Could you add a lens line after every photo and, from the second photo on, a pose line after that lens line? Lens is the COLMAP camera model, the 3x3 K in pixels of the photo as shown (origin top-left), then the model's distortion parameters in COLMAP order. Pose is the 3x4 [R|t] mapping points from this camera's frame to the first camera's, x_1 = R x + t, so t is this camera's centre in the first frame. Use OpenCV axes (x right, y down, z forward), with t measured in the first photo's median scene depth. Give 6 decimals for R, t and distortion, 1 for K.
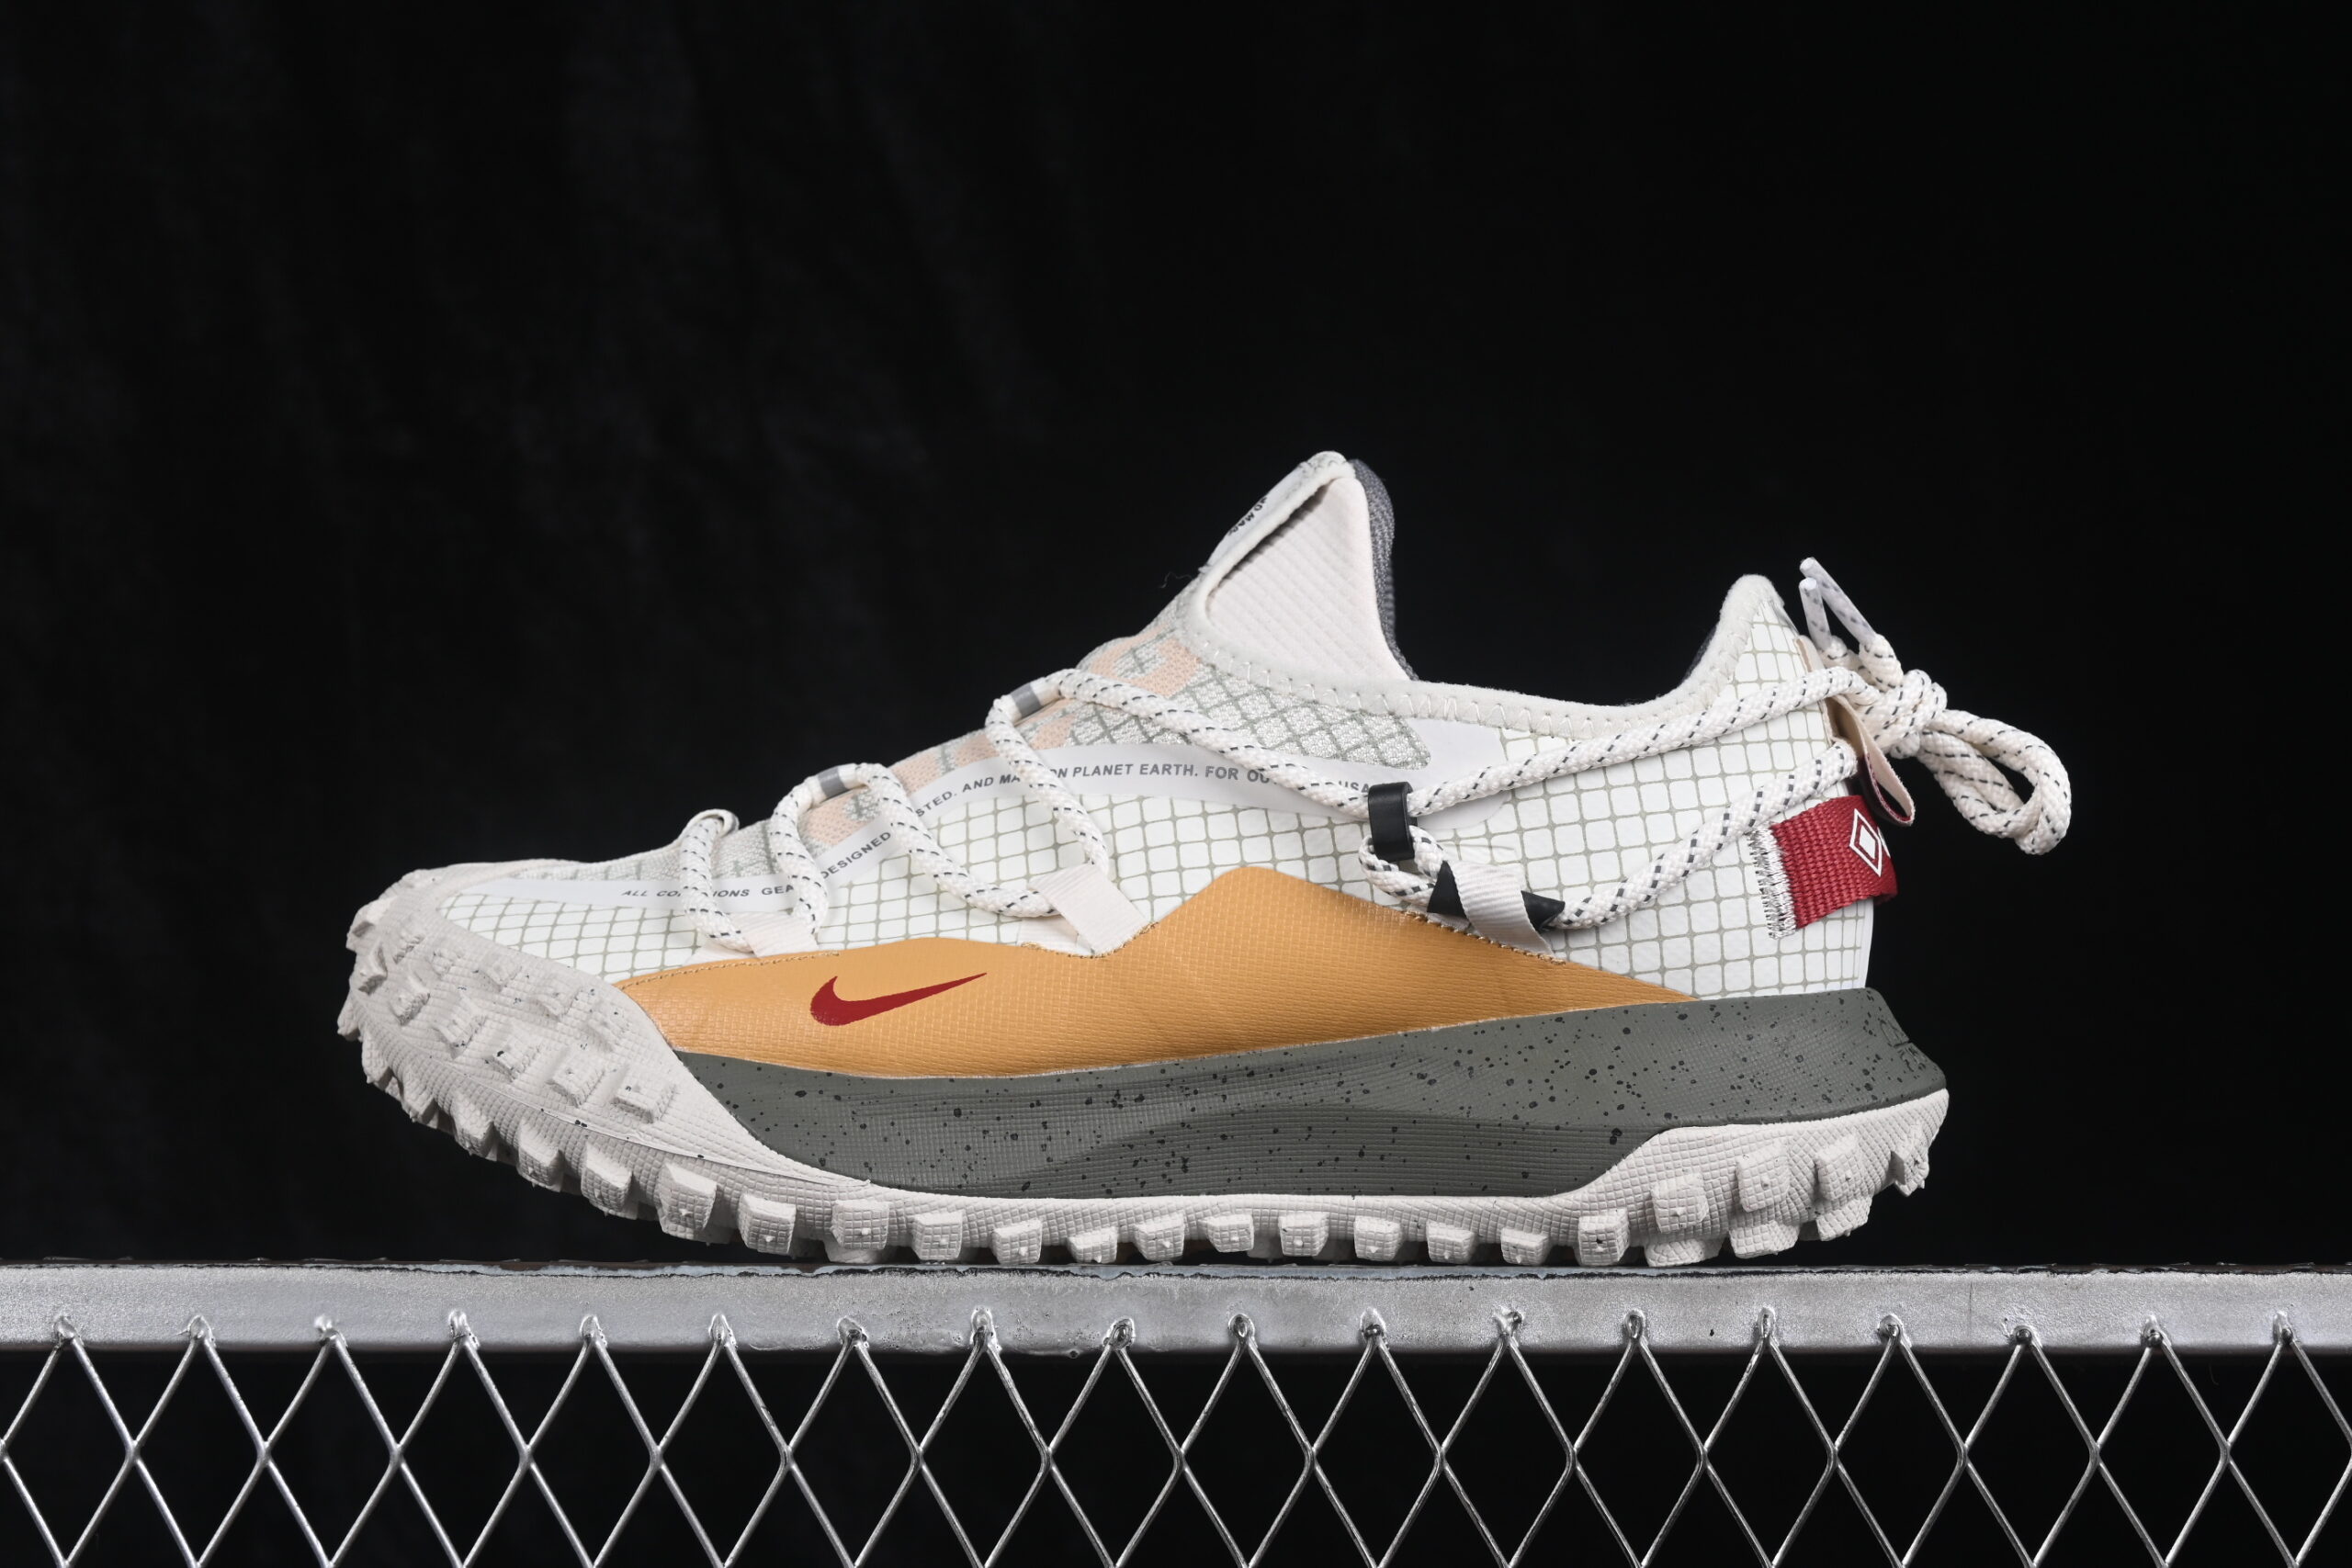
lens RADIAL K [[5025.9, 0, 1170.3], [0, 5025.9, 774.6], [0, 0, 1]] dist [-0.040178, 0.000000]
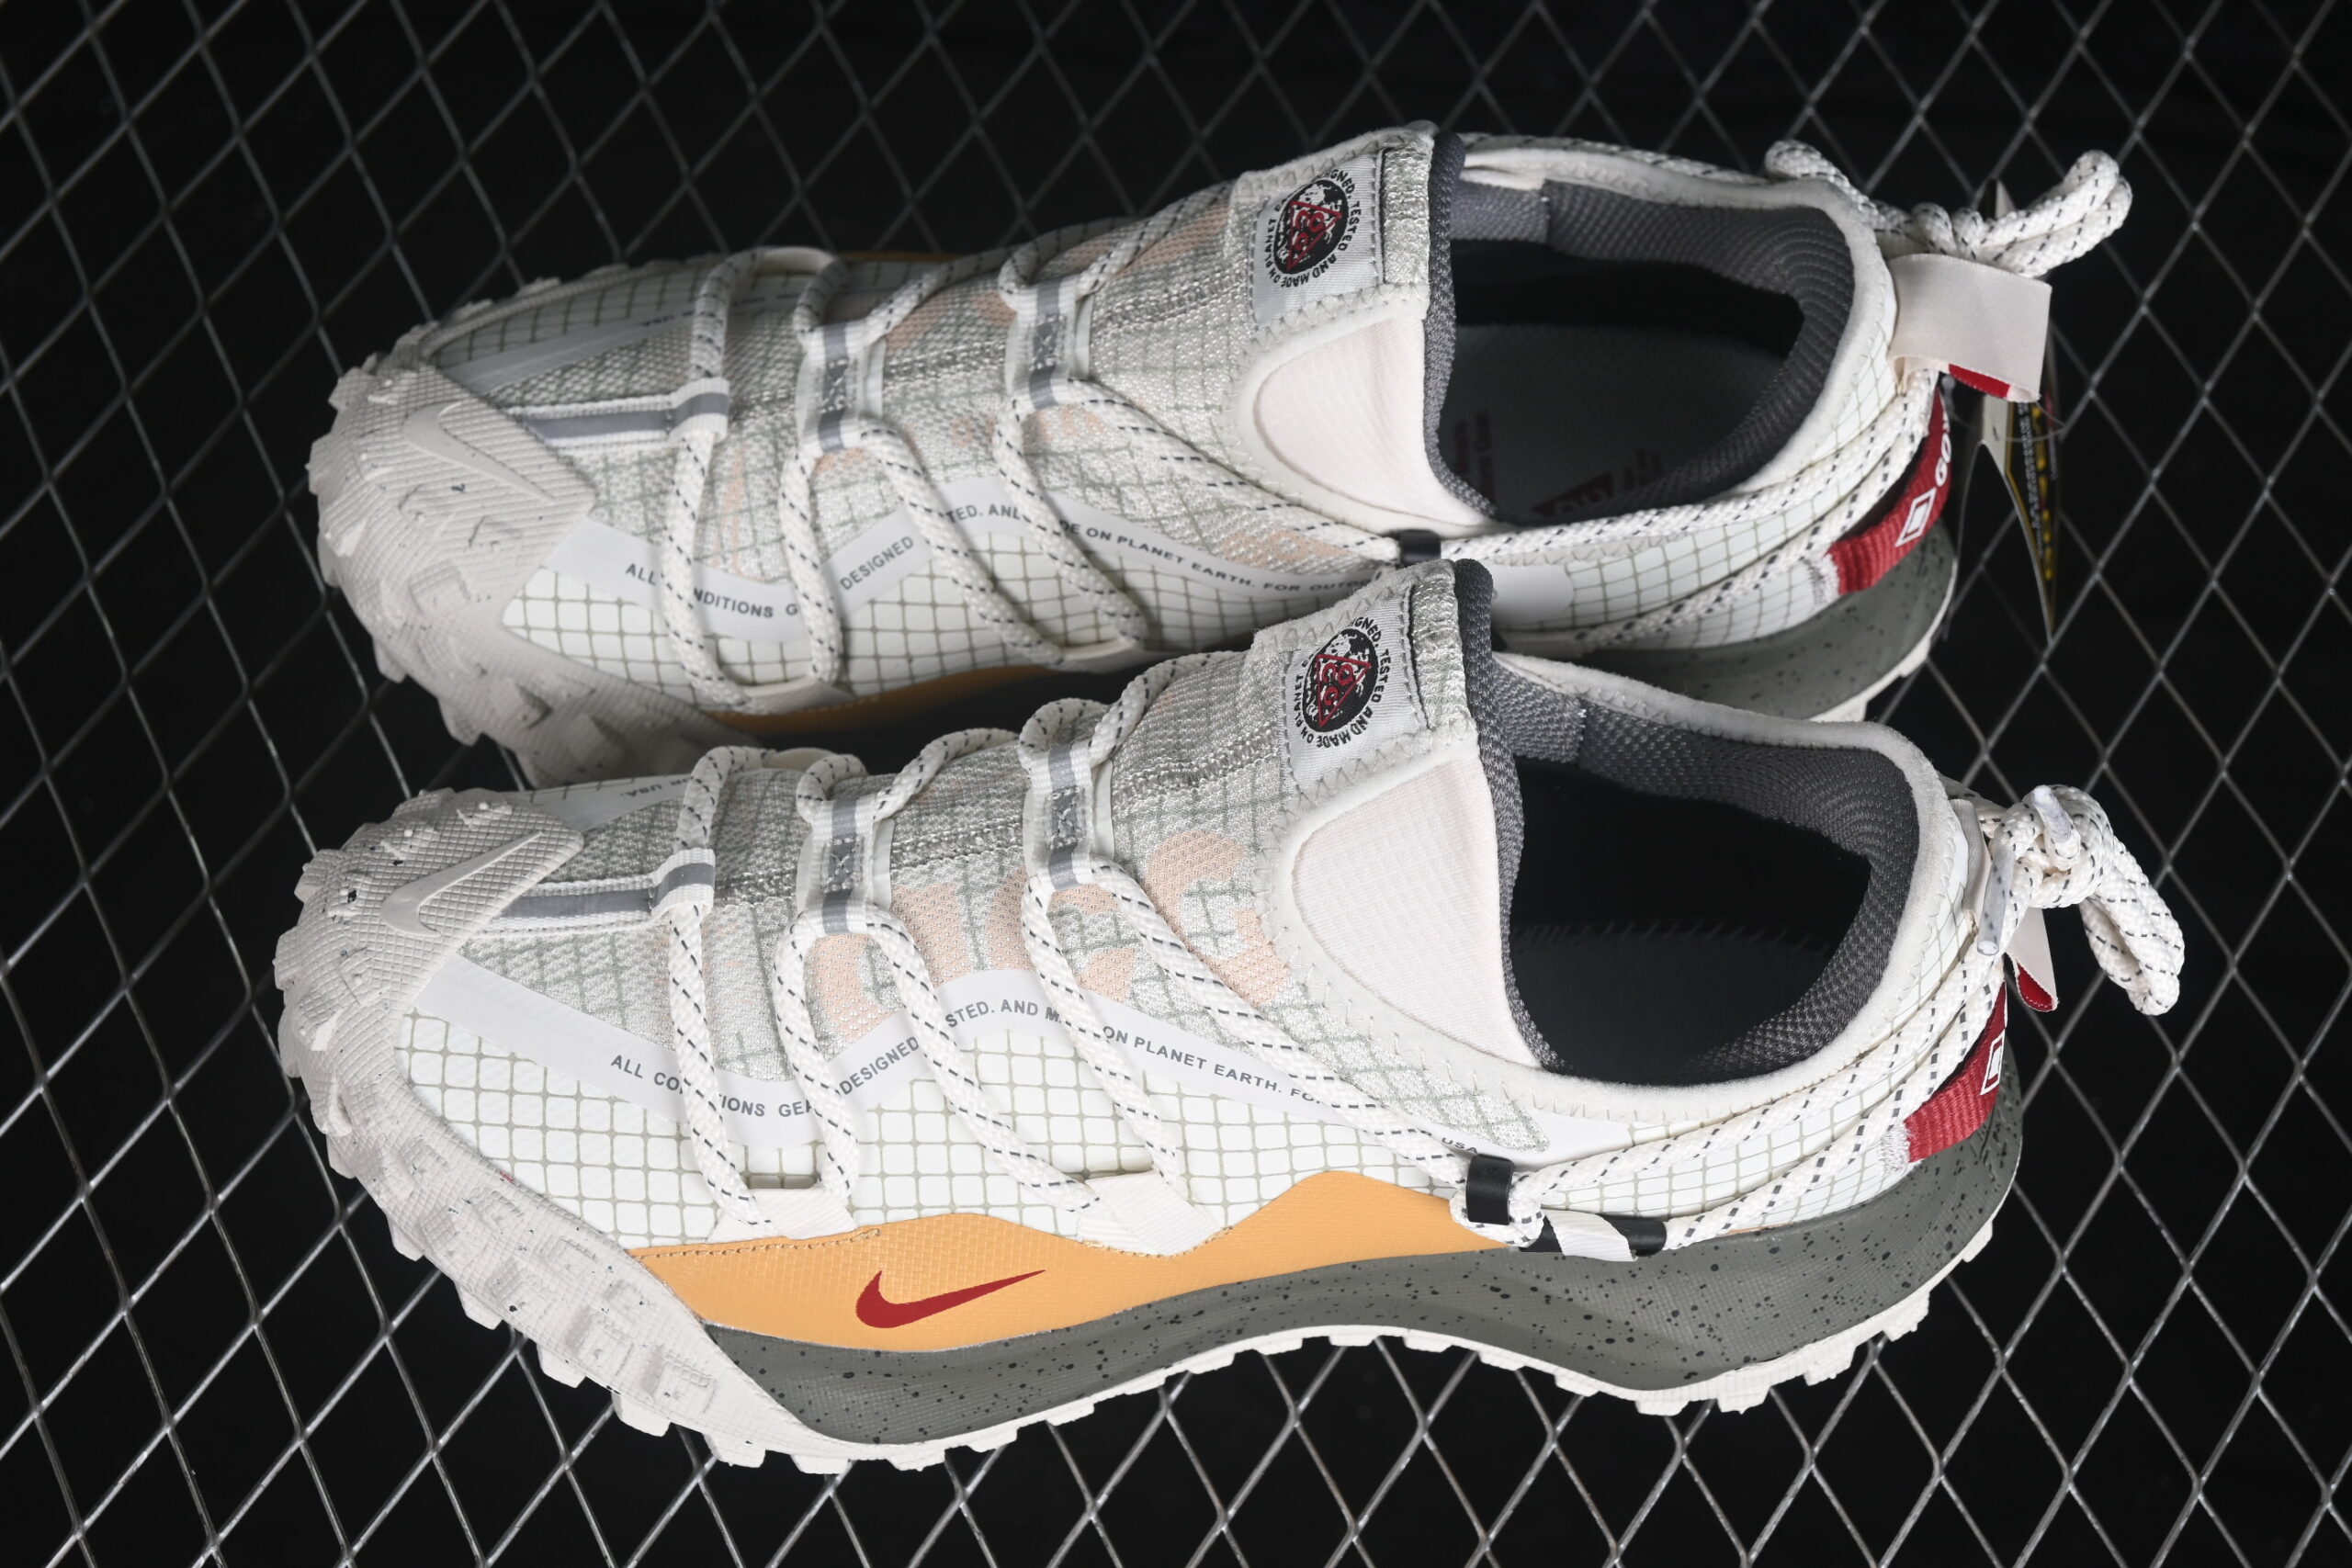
lens RADIAL K [[5025.9, 0, 1172.6], [0, 5025.9, 783.6], [0, 0, 1]] dist [-0.040178, 0.000000]
pose [[0.992797, -0.053664, 0.107118, -0.012649], [-0.069393, 0.471269, 0.879255, -0.096235], [-0.097666, -0.880355, 0.464151, 0.076327]]
